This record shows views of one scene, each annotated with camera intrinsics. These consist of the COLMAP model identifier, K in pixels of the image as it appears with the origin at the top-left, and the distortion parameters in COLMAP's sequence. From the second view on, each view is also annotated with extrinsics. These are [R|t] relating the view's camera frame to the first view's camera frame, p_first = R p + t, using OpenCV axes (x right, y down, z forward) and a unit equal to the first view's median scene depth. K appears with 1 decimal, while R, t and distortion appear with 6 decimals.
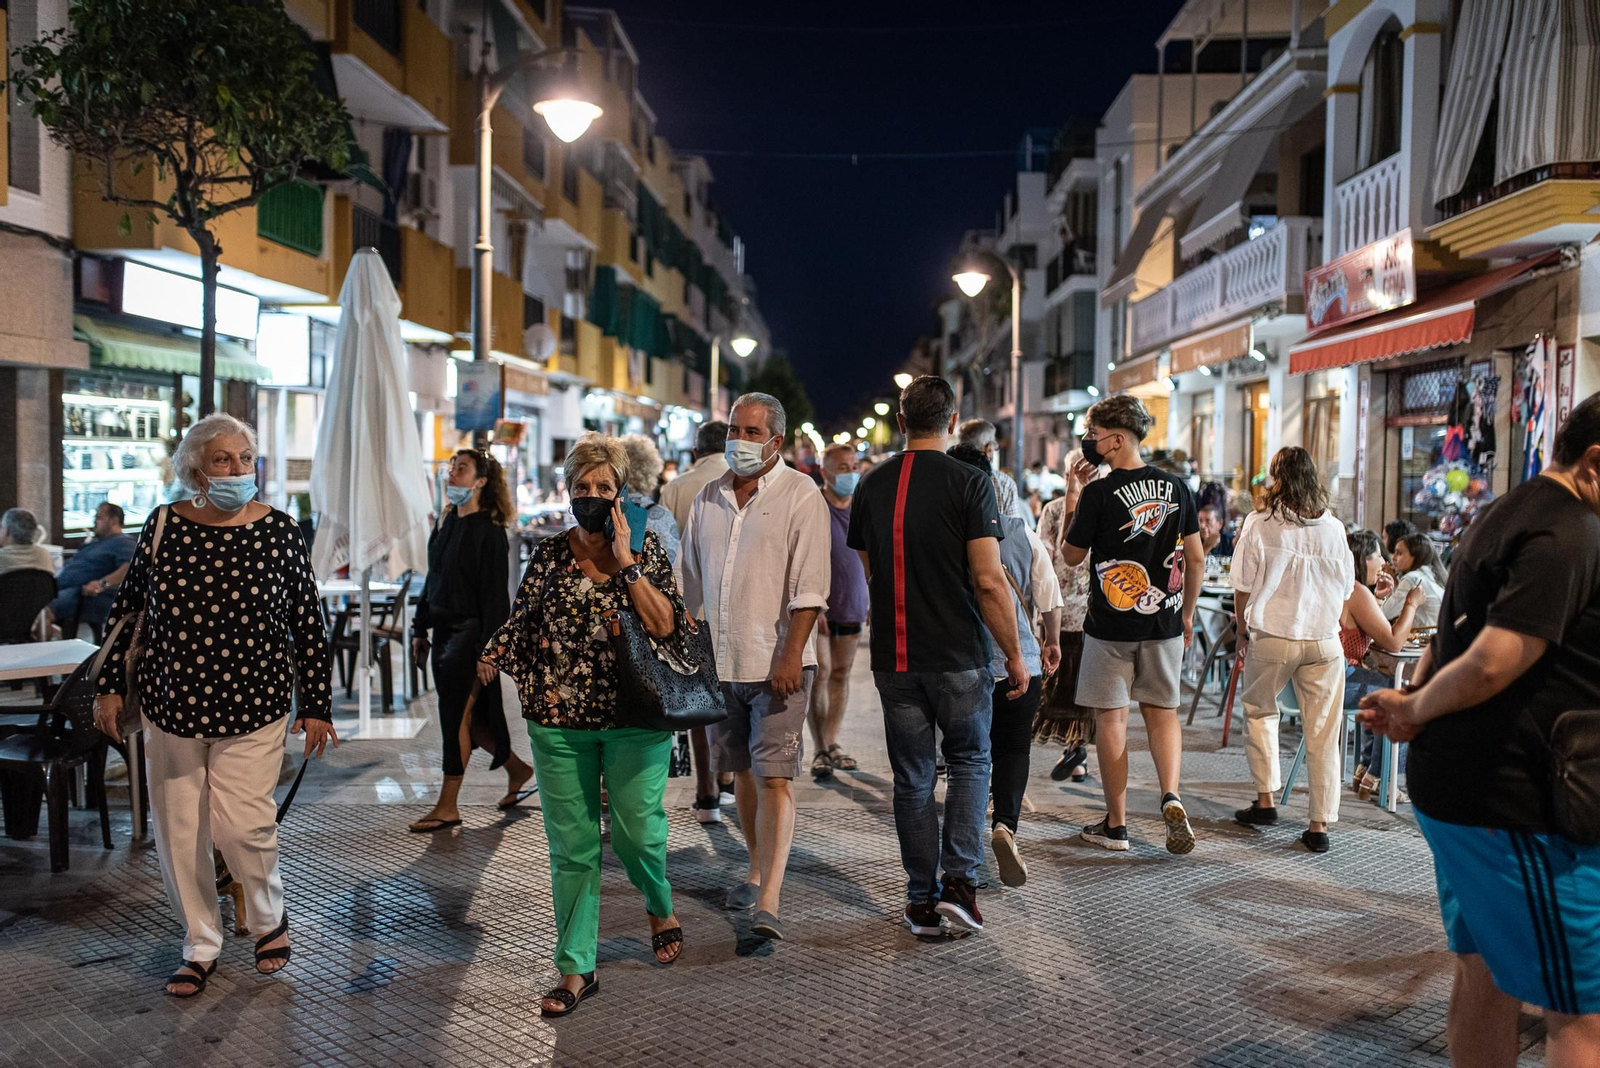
lens RADIAL K [[1498.8, 0, 800.4], [0, 1498.8, 535.7], [0, 0, 1]] dist [0.017201, 0.000000]
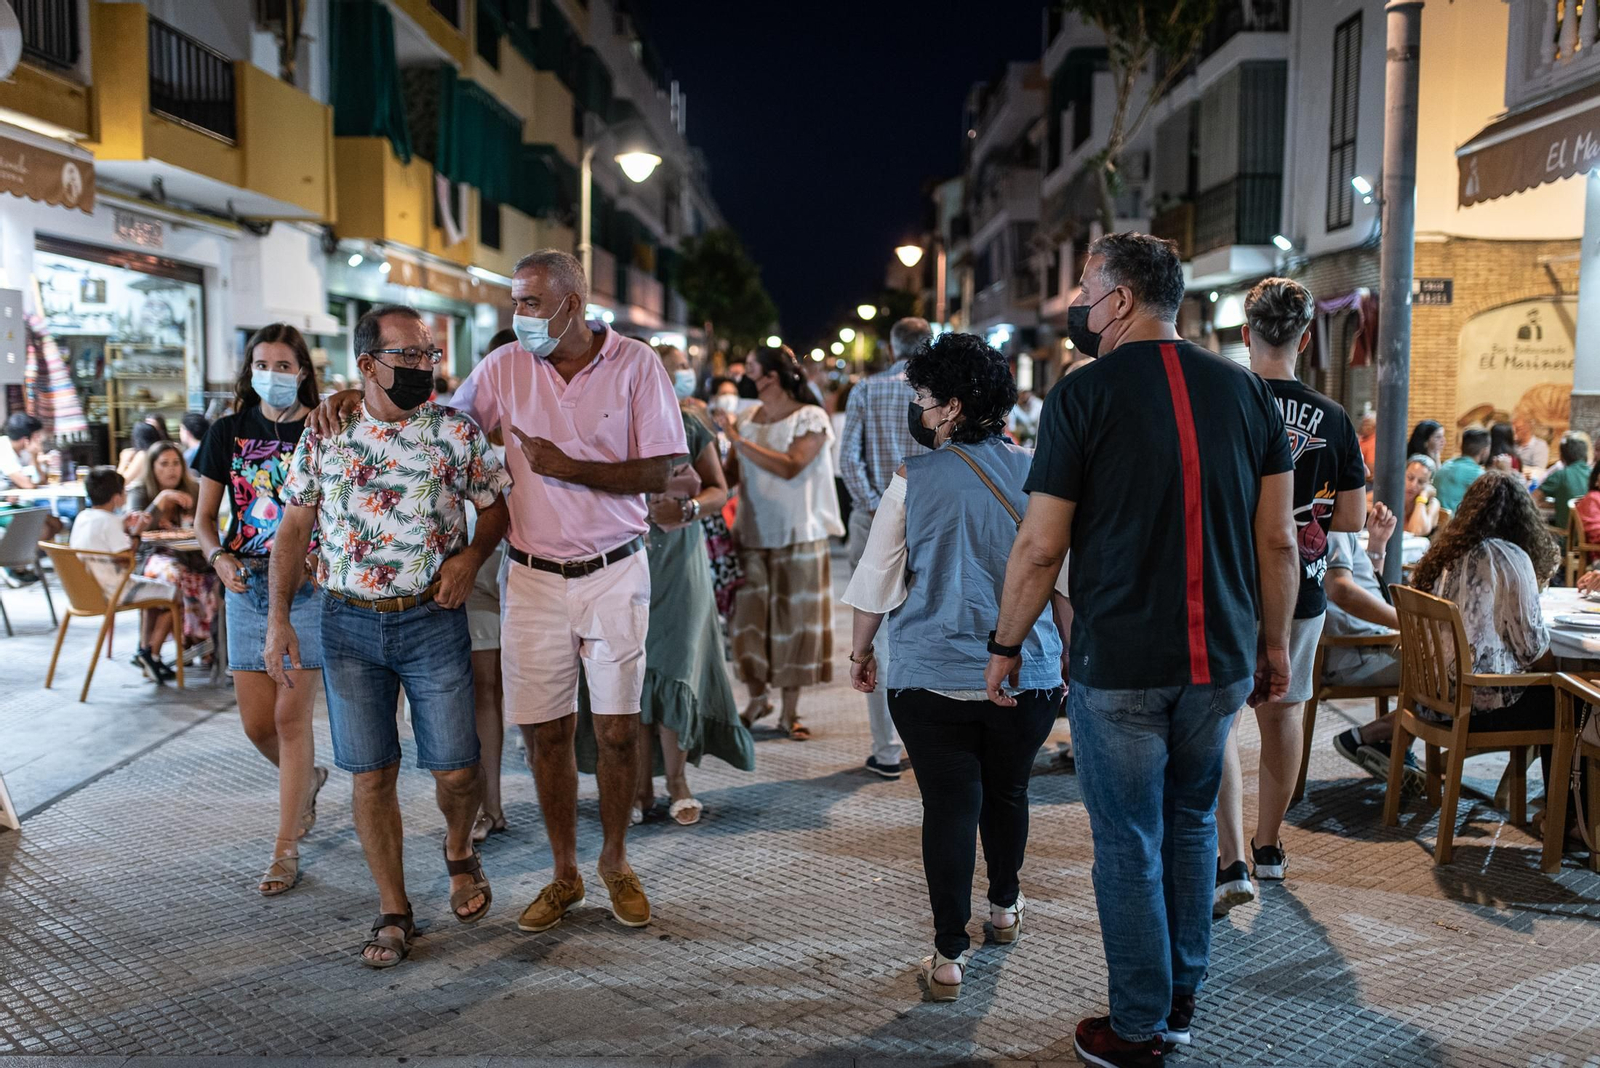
lens RADIAL K [[1498.8, 0, 799.0], [0, 1498.8, 534.3], [0, 0, 1]] dist [0.017201, 0.000000]
pose [[0.999835, -0.005944, 0.017156, 0.009570], [0.005063, 0.998687, 0.050977, -0.017614], [-0.017436, -0.050882, 0.998552, 0.400267]]
